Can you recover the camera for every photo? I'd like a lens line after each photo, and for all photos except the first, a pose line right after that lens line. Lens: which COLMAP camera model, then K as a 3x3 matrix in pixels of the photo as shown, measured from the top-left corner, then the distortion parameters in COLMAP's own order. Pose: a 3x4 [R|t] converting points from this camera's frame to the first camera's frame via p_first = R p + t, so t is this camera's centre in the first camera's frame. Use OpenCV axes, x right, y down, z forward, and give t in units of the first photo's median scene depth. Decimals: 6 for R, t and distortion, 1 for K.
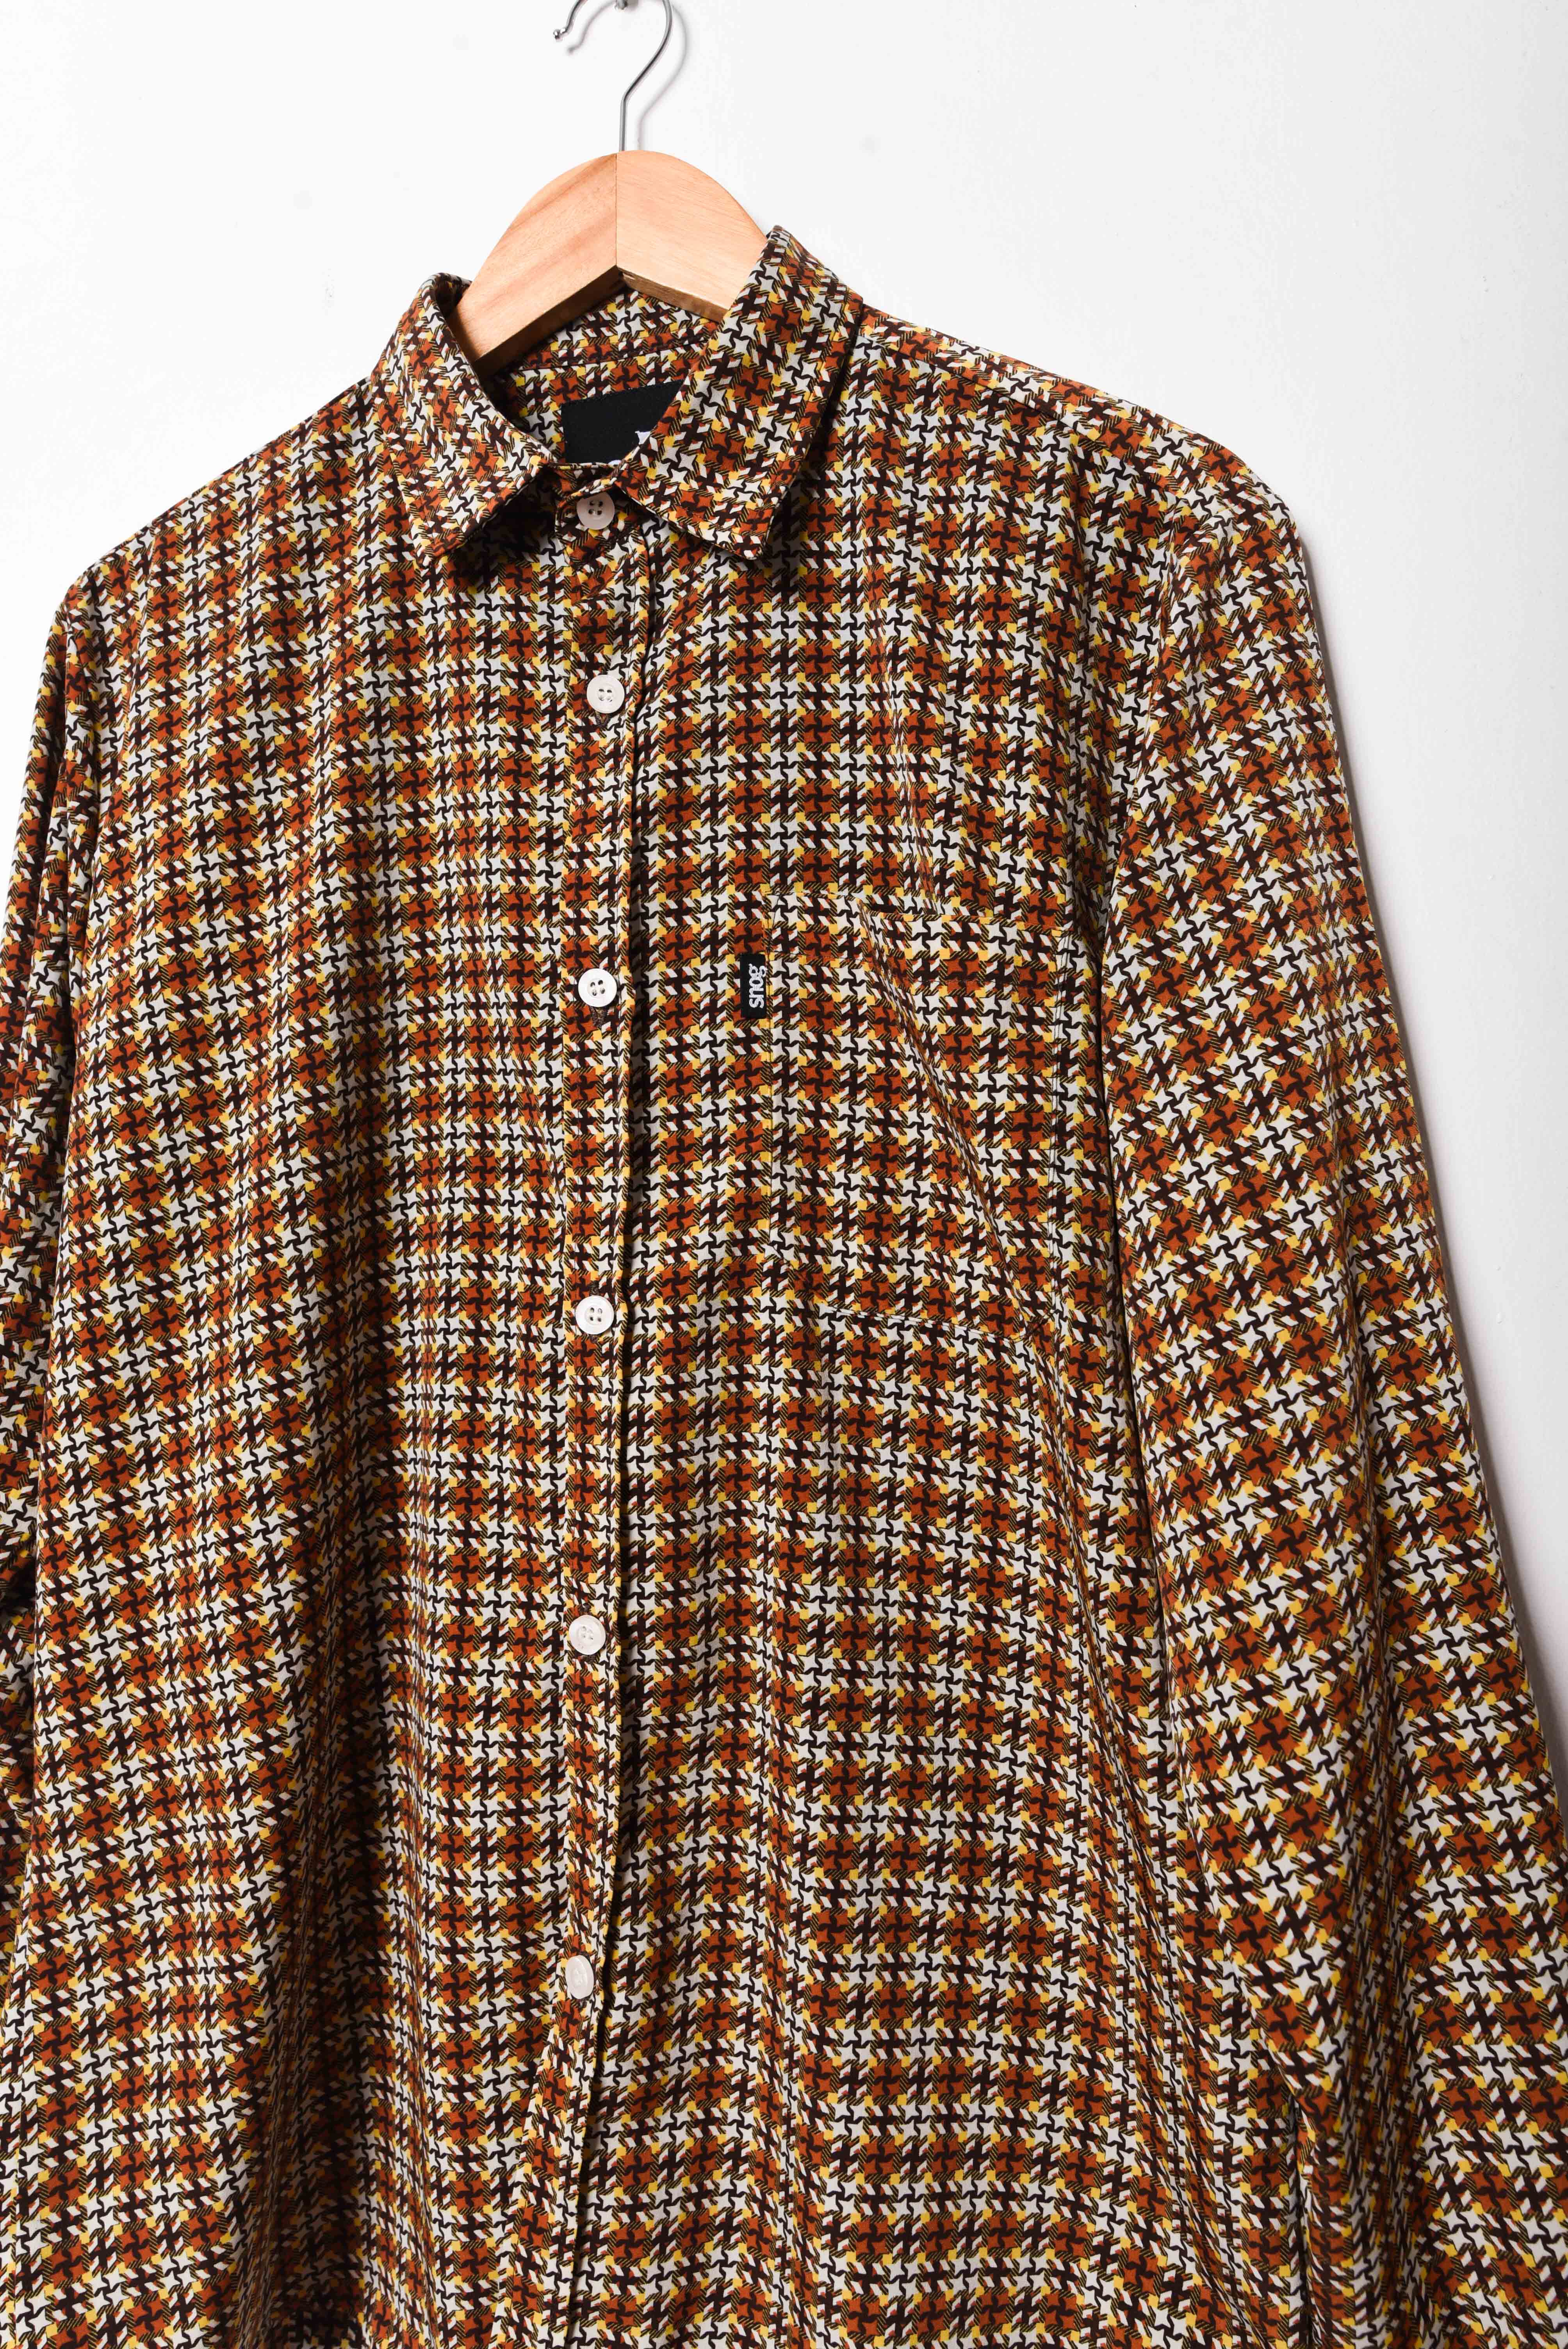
lens RADIAL K [[1507.6, 0, 785.6], [0, 1507.6, 1179.2], [0, 0, 1]] dist [0.006592, 0.000864]
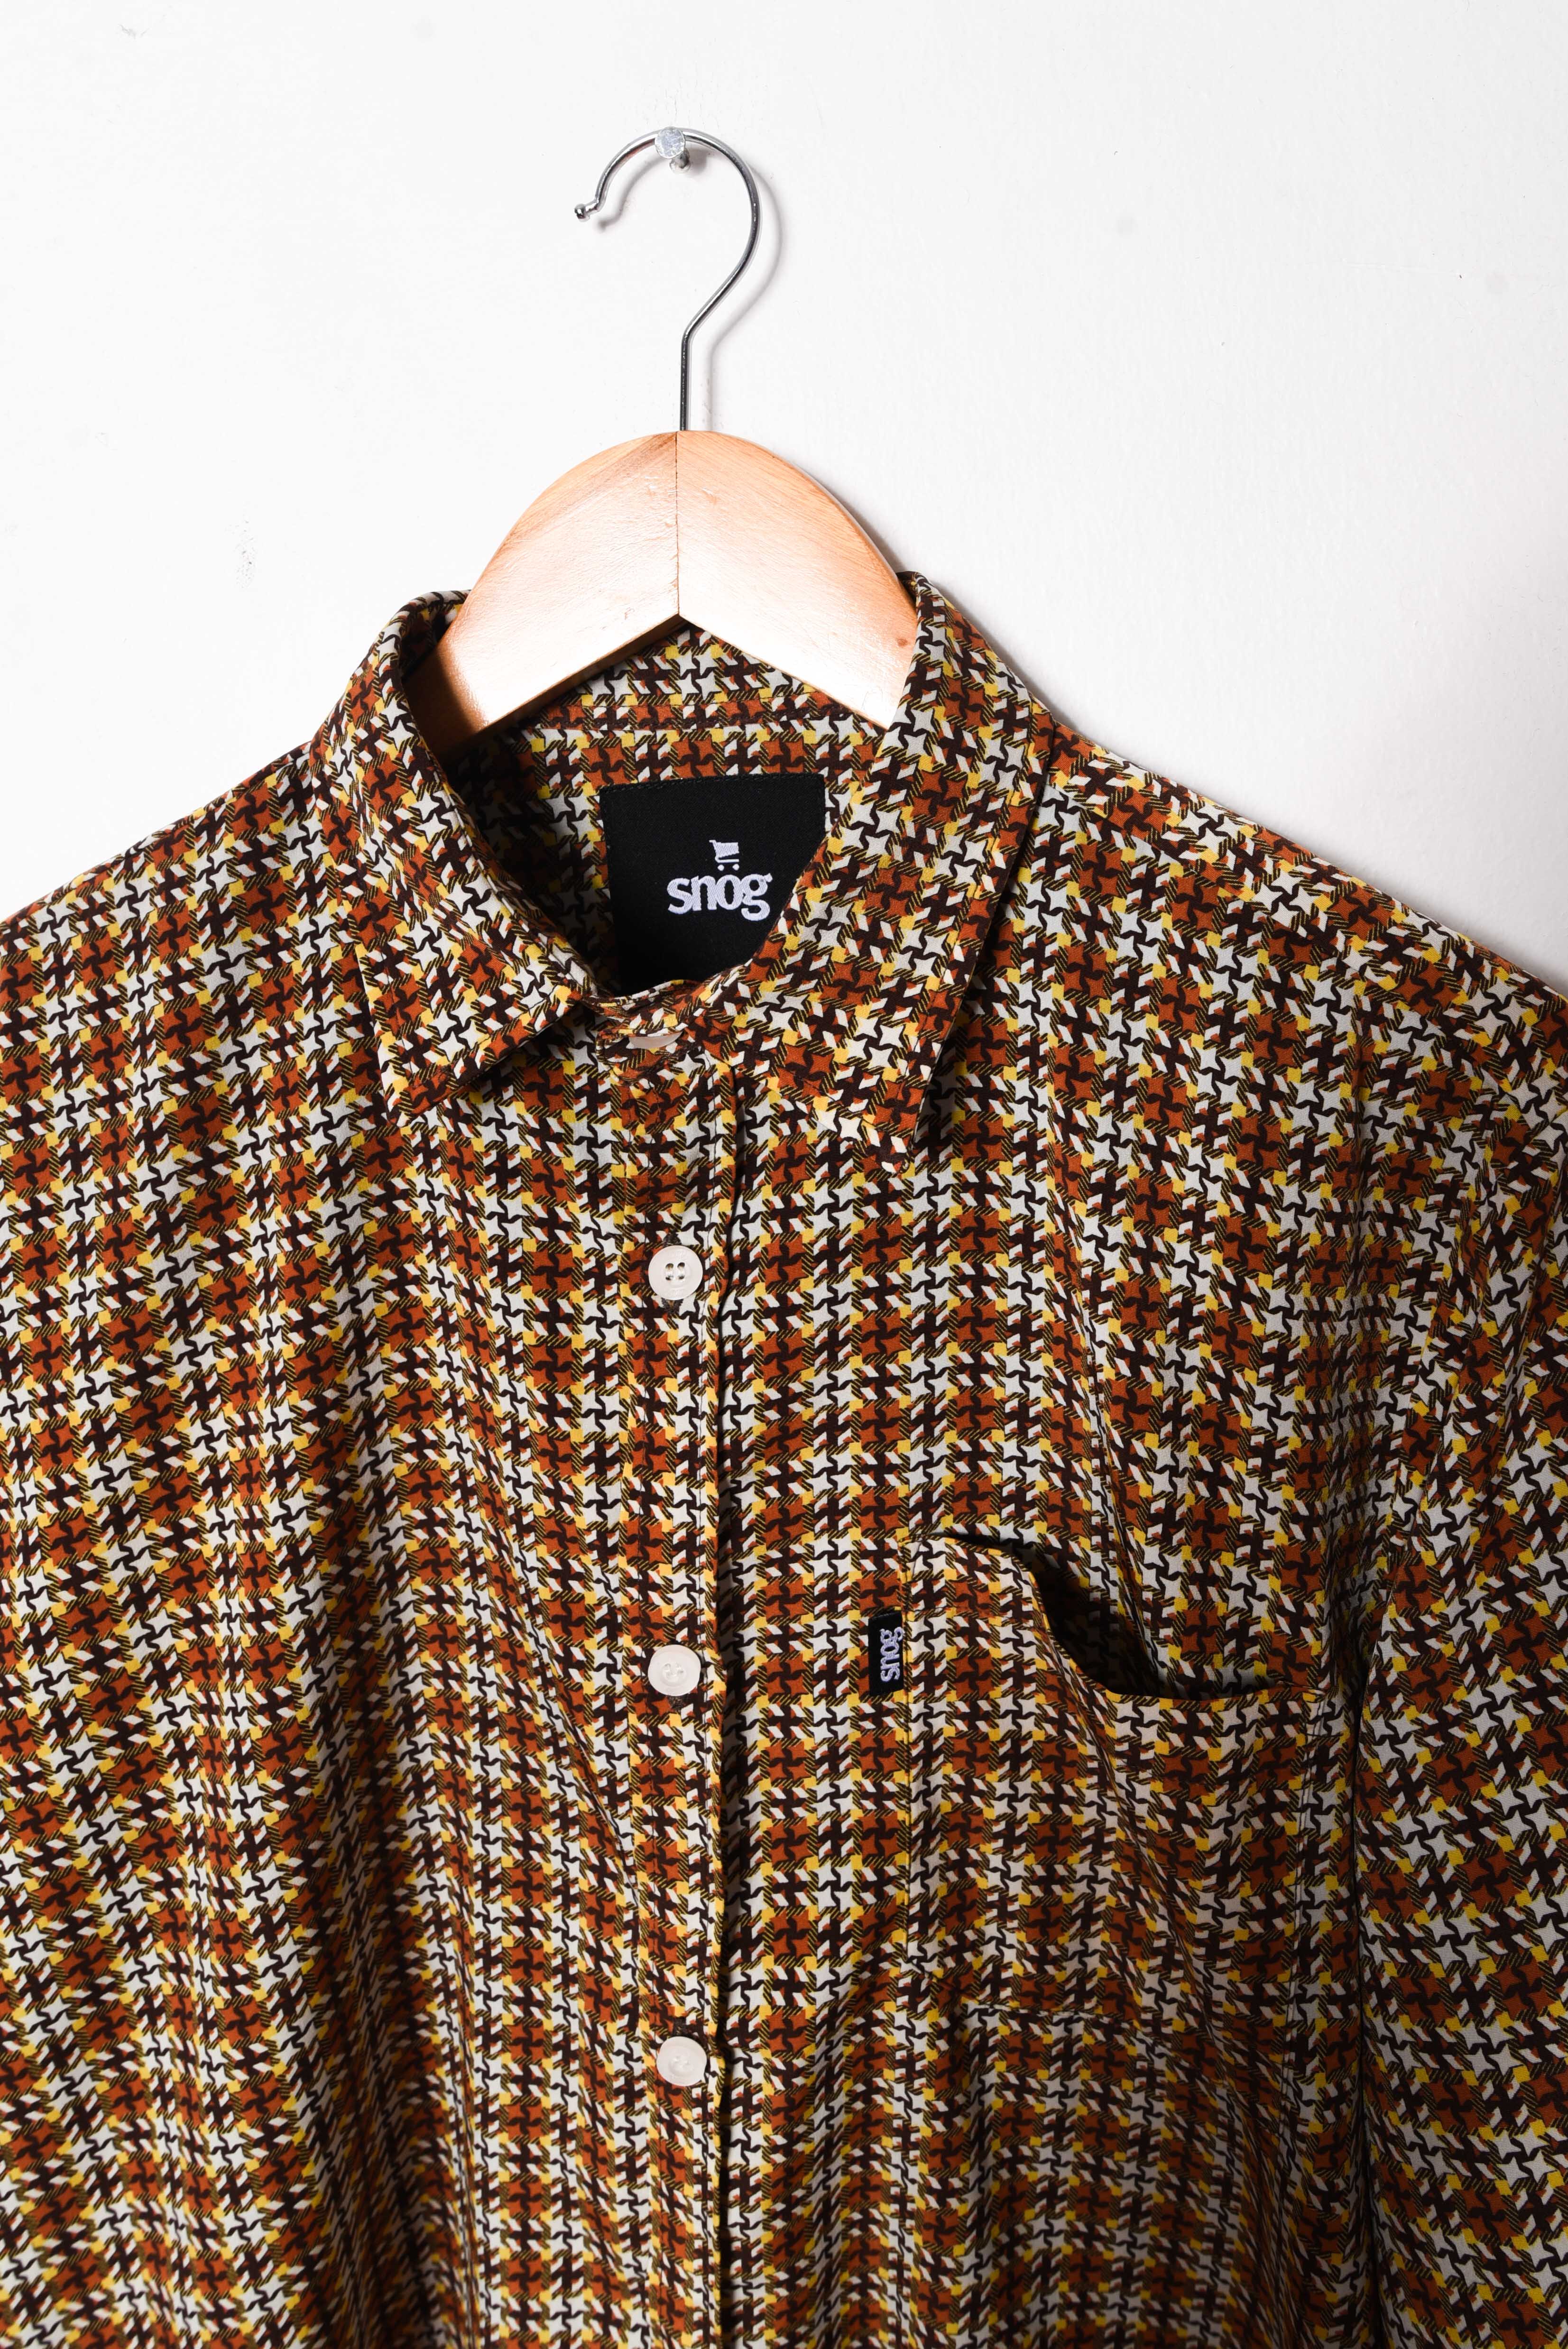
lens RADIAL K [[1393.4, 0, 966.2], [0, 1393.4, 998.5], [0, 0, 1]] dist [-0.023614, 0.003904]
pose [[0.995164, -0.002853, 0.098185, -0.048231], [-0.012461, 0.987835, 0.155003, -0.554395], [-0.097433, -0.155477, 0.983023, 0.372759]]
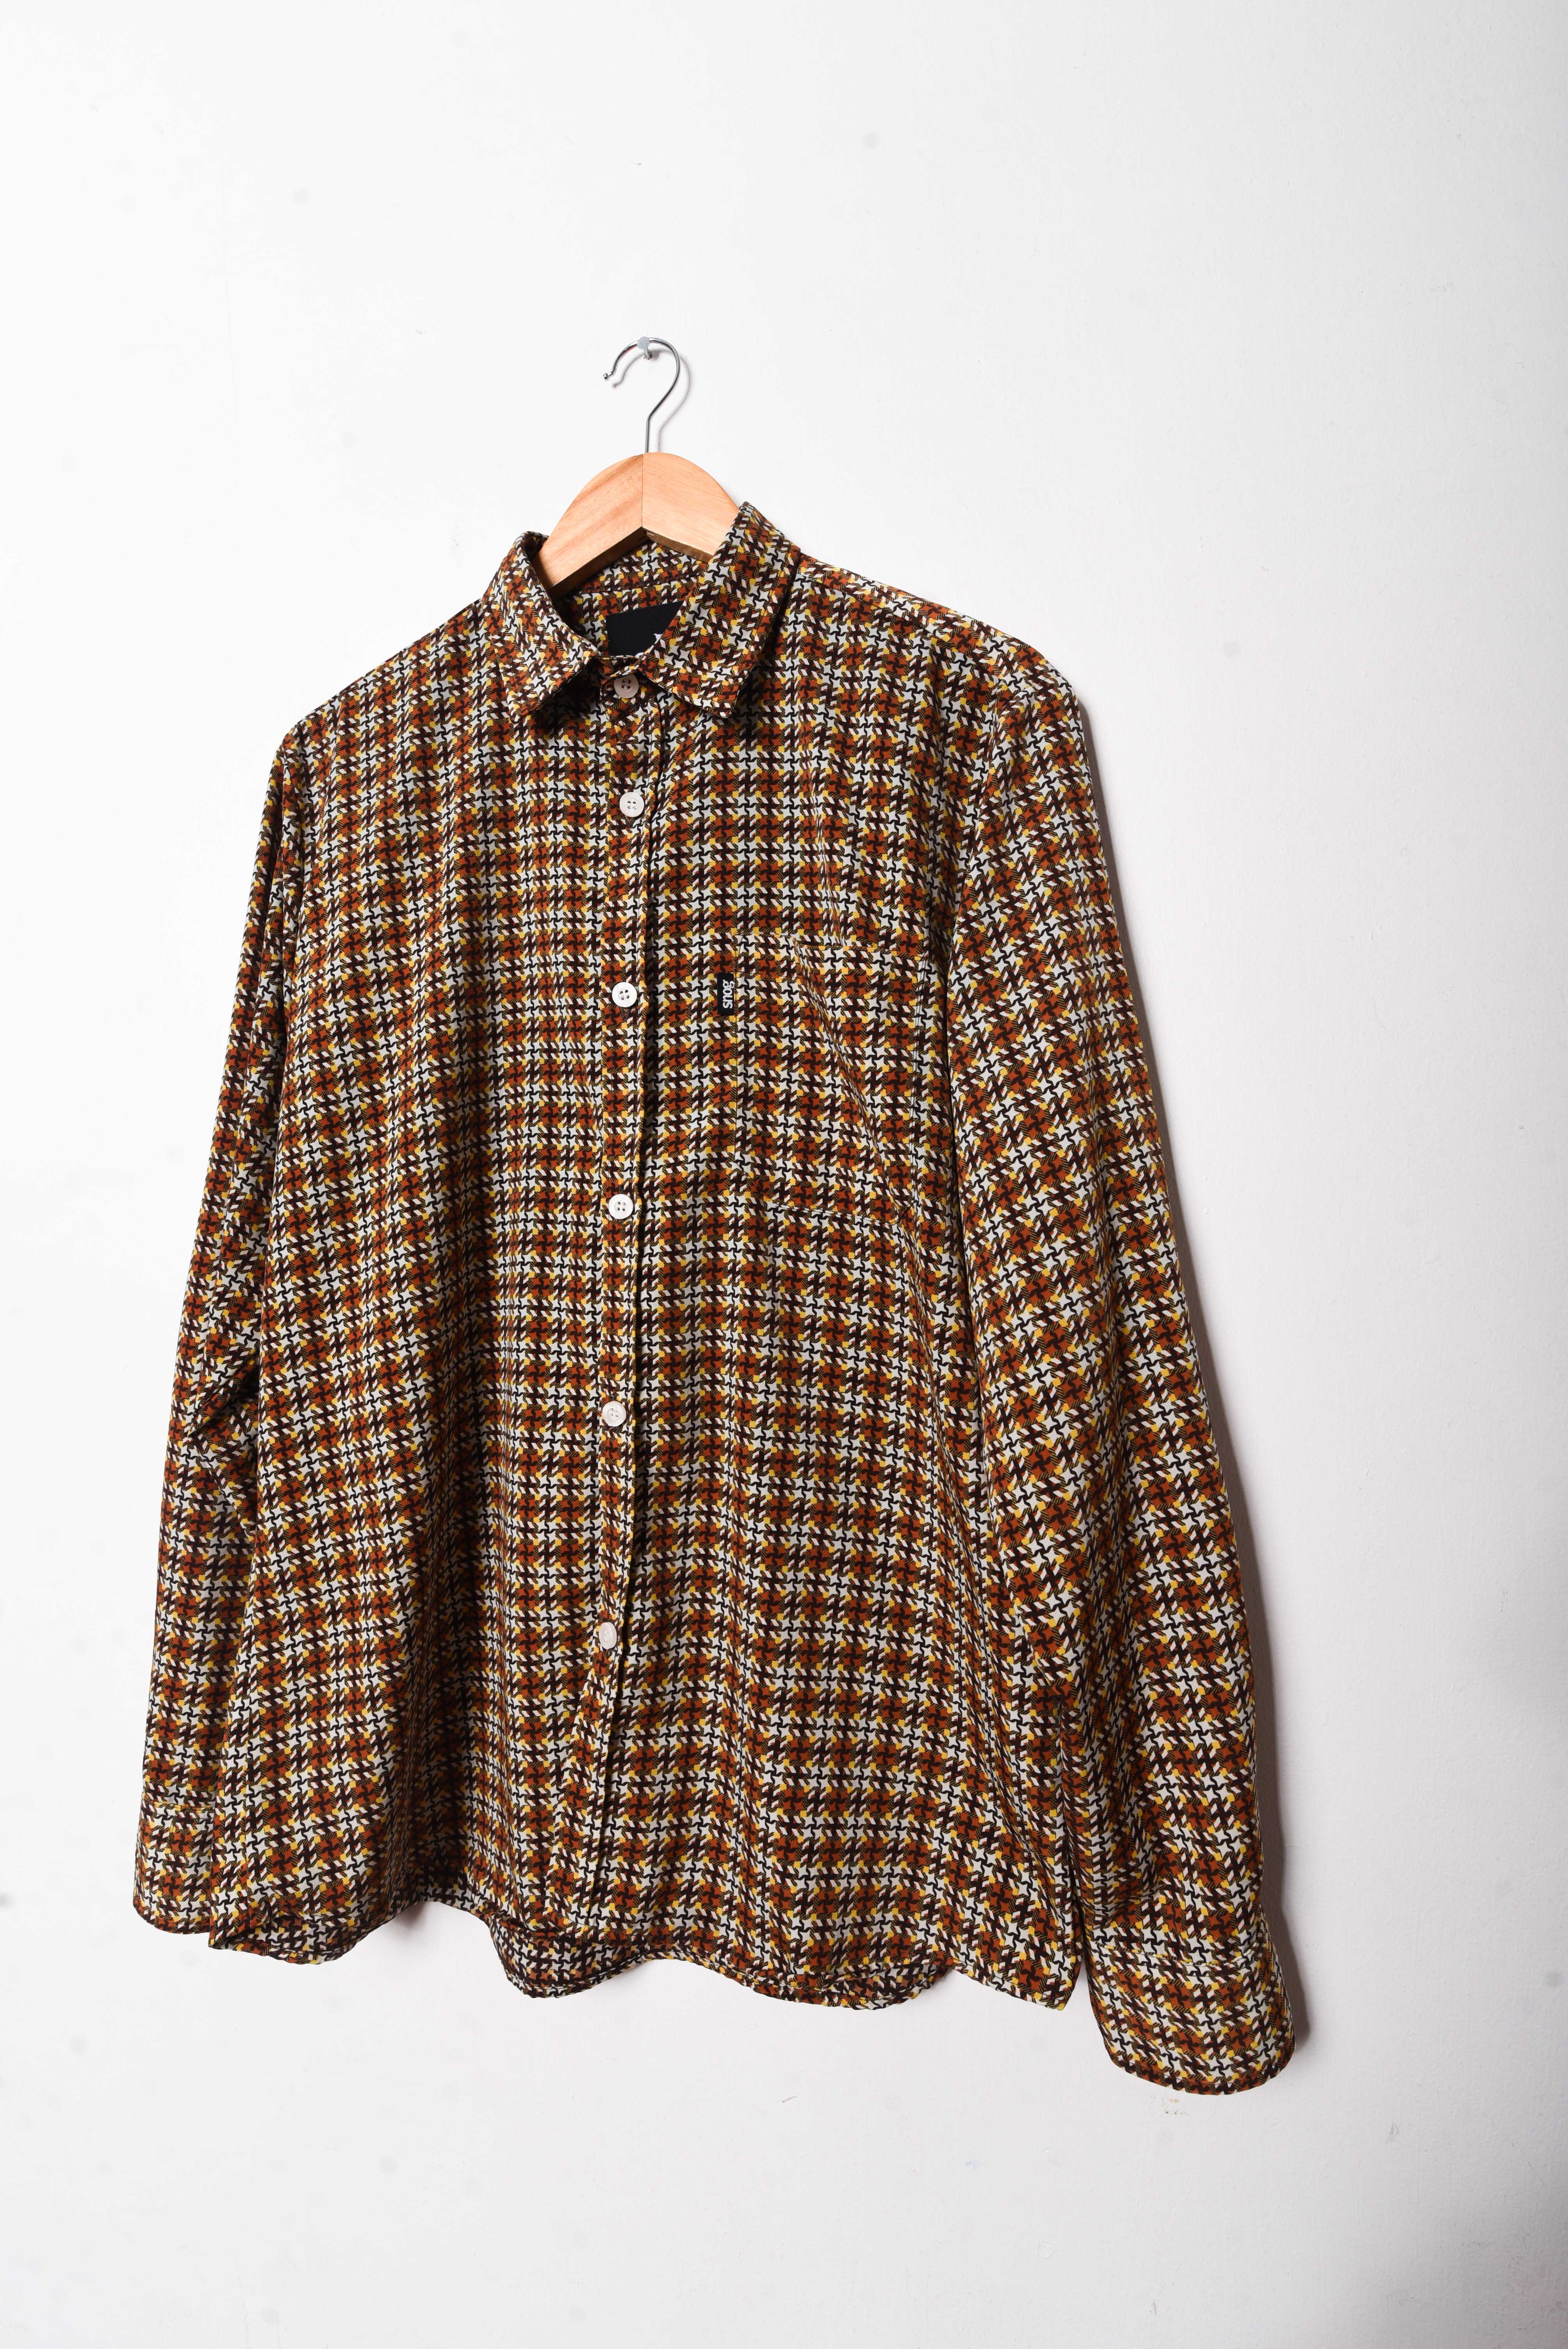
lens RADIAL K [[1141.9, 0, 776.6], [0, 1141.9, 1177.3], [0, 0, 1]] dist [-0.002039, 0.000568]
pose [[0.999842, 0.008126, -0.015787, 0.050435], [-0.008149, 0.999966, -0.001382, 0.059839], [0.015775, 0.001511, 0.999874, -0.163458]]
